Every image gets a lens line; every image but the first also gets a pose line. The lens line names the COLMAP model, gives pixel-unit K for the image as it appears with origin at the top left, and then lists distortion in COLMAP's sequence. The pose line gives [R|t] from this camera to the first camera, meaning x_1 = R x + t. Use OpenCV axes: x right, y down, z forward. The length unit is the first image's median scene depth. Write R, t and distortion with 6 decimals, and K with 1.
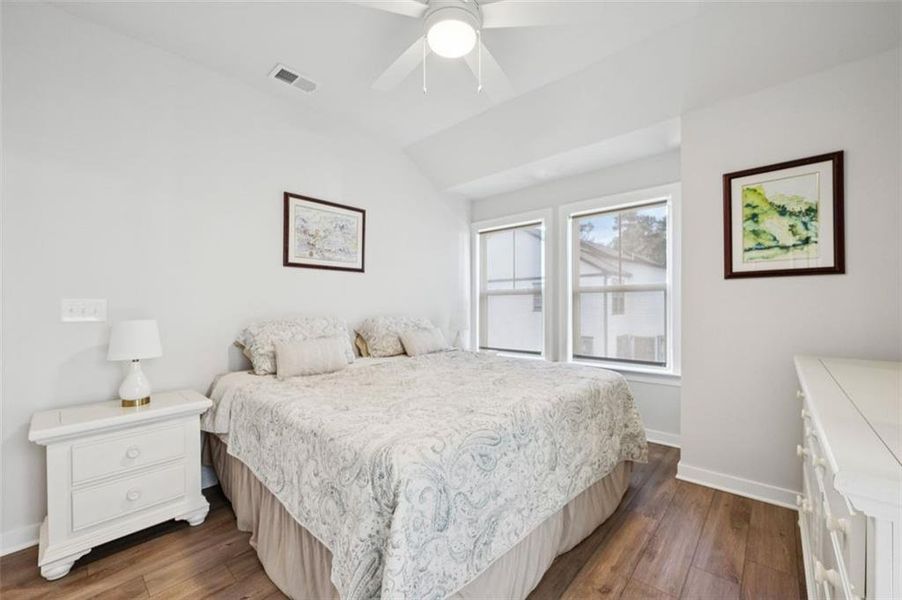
lens RADIAL K [[358.5, 0, 446.4], [0, 358.5, 301.1], [0, 0, 1]] dist [-0.011483, -0.000322]
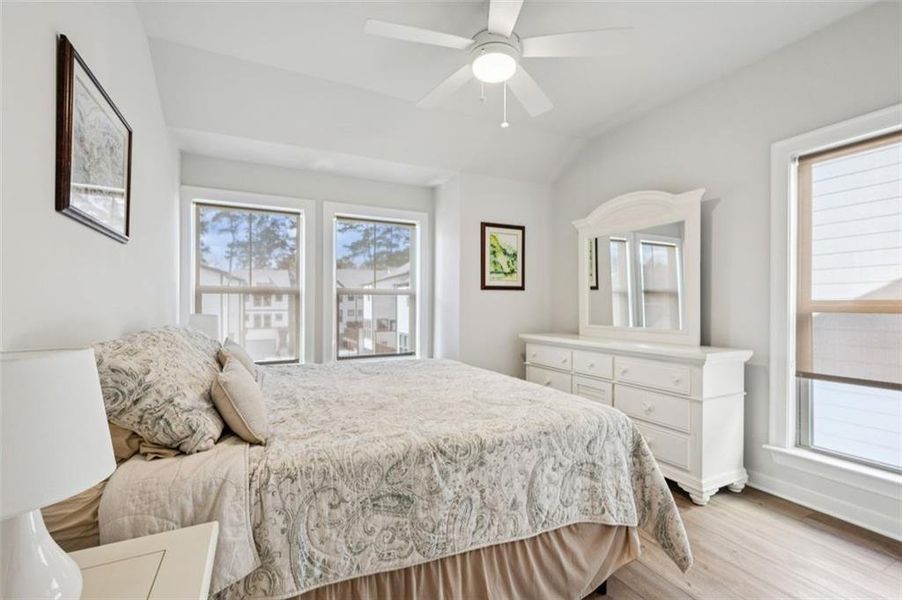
lens RADIAL K [[398.4, 0, 454.0], [0, 398.4, 302.2], [0, 0, 1]] dist [0.005455, 0.000005]
pose [[0.358804, 0.012736, 0.933326, -0.925990], [-0.008745, 0.999909, -0.010283, 0.011315], [-0.933372, -0.004472, 0.358883, 0.517385]]
